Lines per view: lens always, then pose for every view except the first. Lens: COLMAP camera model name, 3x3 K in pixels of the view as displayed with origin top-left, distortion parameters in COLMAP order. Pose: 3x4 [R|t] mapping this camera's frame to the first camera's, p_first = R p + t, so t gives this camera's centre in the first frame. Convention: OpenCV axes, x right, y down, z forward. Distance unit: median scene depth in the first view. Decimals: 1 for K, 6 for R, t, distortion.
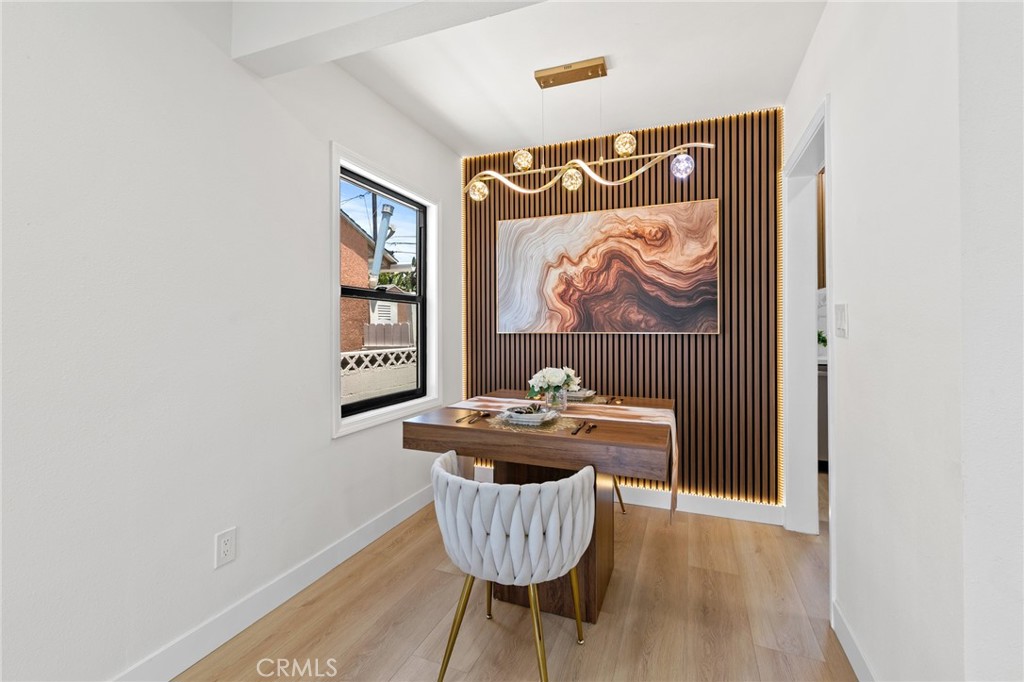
lens RADIAL K [[448.3, 0, 510.3], [0, 448.3, 329.2], [0, 0, 1]] dist [-0.000643, -0.000033]
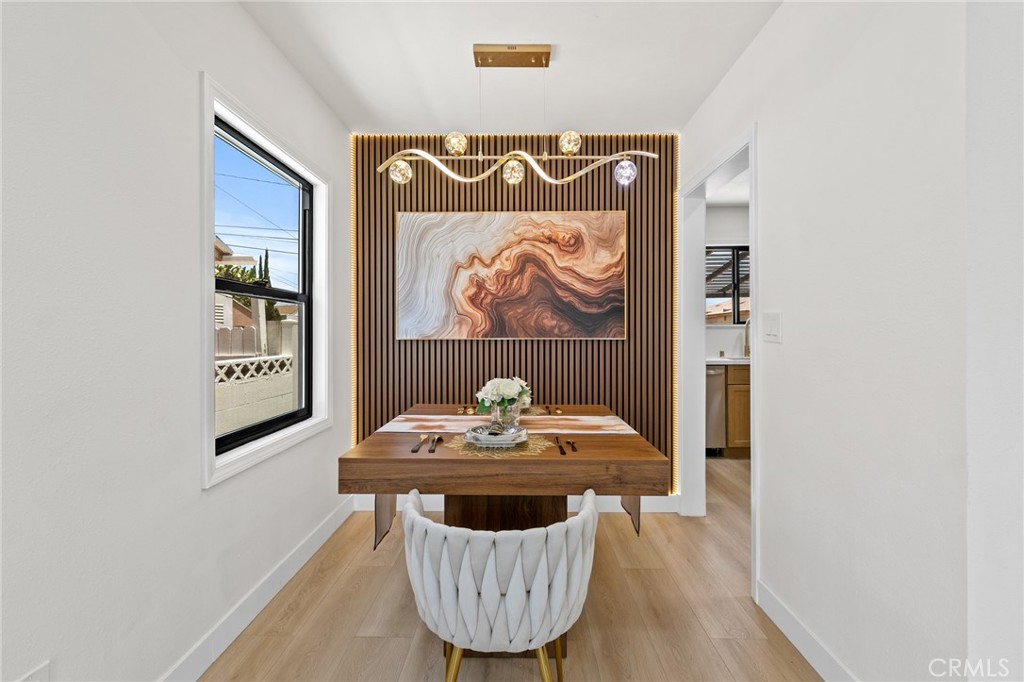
lens RADIAL K [[439.0, 0, 514.0], [0, 439.0, 333.6], [0, 0, 1]] dist [0.001655, -0.000135]
pose [[0.929134, -0.000680, 0.369742, -0.158838], [0.000971, 0.999999, -0.000602, -0.002371], [-0.369742, 0.000918, 0.929134, 0.134965]]
